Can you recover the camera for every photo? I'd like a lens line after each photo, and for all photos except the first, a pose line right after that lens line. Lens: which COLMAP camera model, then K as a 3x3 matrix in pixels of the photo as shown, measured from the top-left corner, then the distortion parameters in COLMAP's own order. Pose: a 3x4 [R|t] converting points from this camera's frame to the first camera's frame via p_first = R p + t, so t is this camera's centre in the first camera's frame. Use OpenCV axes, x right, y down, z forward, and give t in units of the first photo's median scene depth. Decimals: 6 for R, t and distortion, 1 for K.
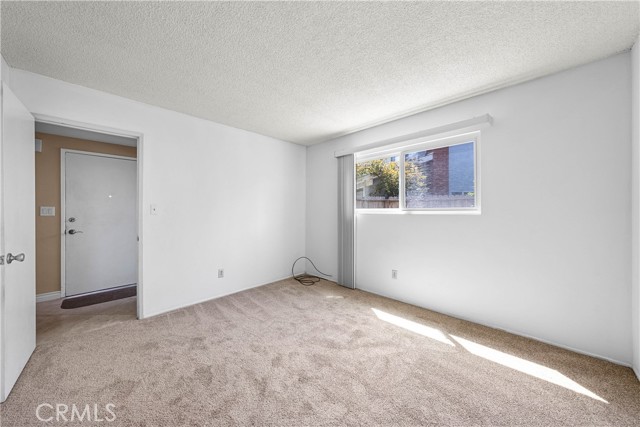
lens RADIAL K [[221.6, 0, 323.3], [0, 221.6, 208.7], [0, 0, 1]] dist [0.001079, 0.000059]
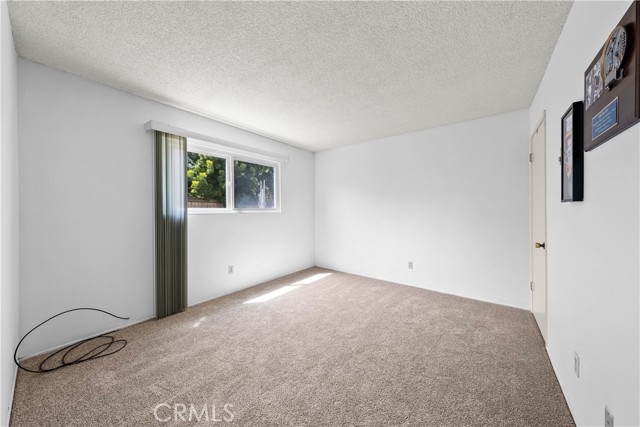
lens RADIAL K [[221.6, 0, 316.3], [0, 221.6, 210.7], [0, 0, 1]] dist [0.001079, 0.000059]
pose [[-0.089414, -0.003530, 0.995988, -0.758236], [-0.001425, 0.999993, 0.003416, 0.007217], [-0.995994, -0.001114, -0.089418, 0.670797]]
